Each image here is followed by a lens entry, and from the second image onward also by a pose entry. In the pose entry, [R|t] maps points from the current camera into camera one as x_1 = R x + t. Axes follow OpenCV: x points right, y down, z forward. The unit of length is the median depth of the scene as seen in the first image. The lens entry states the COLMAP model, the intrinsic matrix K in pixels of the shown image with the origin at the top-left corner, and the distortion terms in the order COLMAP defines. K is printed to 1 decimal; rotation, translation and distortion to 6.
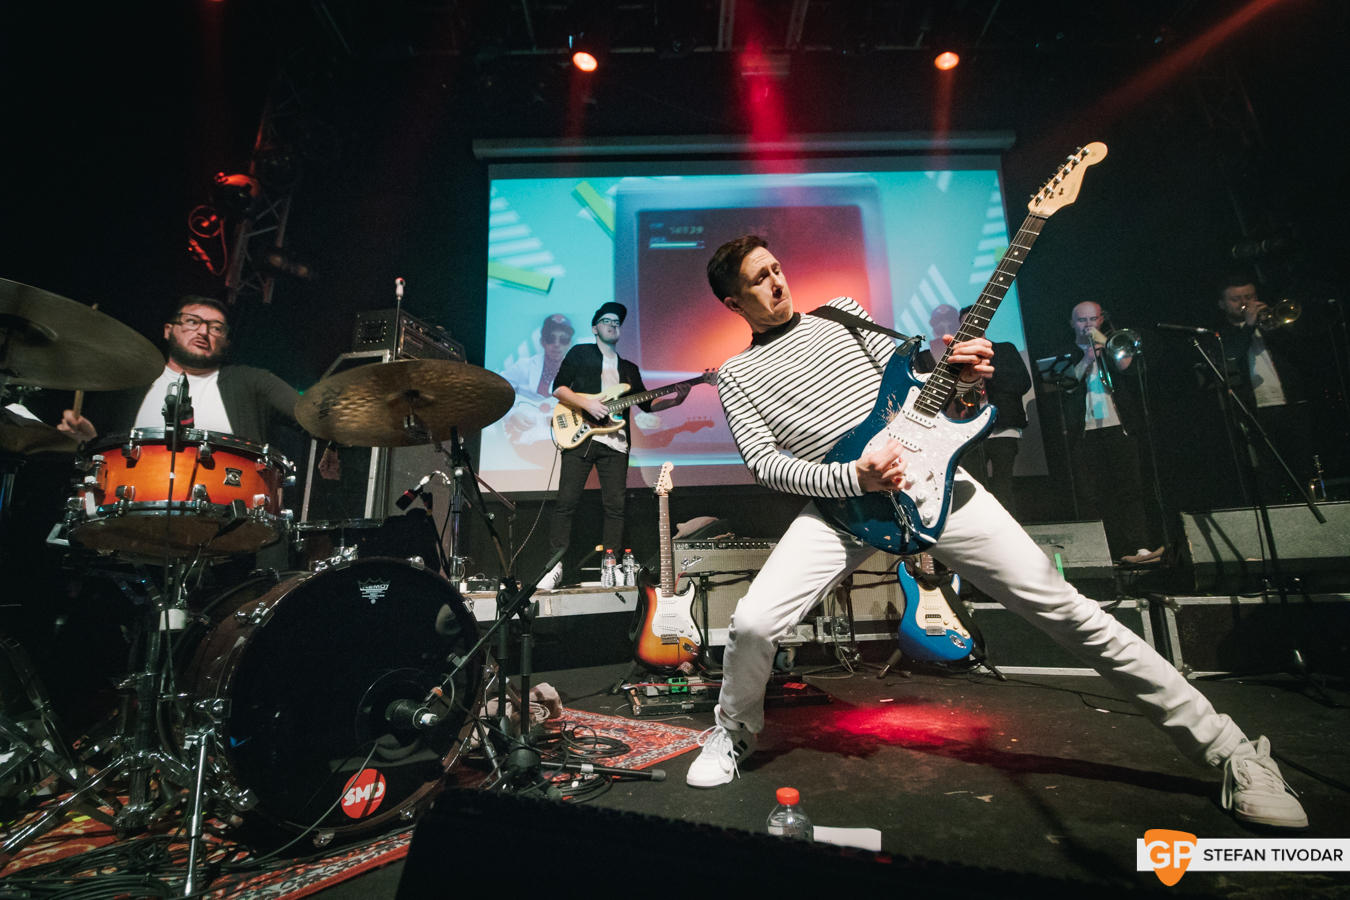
lens RADIAL K [[635.1, 0, 687.9], [0, 635.1, 452.3], [0, 0, 1]] dist [-0.004718, -0.008881]
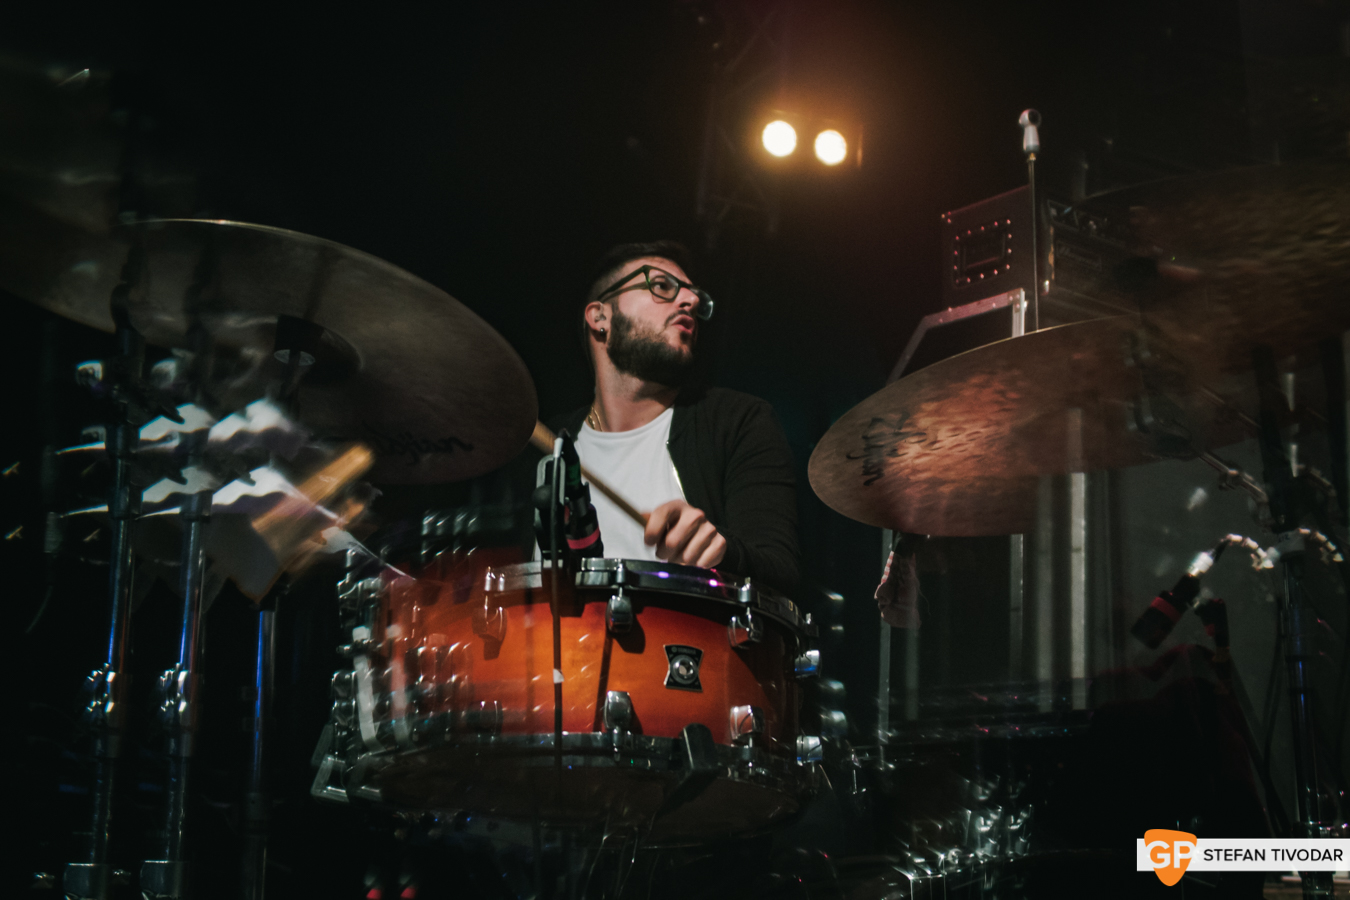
lens RADIAL K [[1570.2, 0, 686.5], [0, 1570.2, 445.0], [0, 0, 1]] dist [0.002760, 0.000000]
pose [[0.775328, -0.111183, -0.621695, -0.063946], [0.088981, 0.993794, -0.066758, -0.035222], [0.625259, -0.003559, 0.780409, 0.198445]]
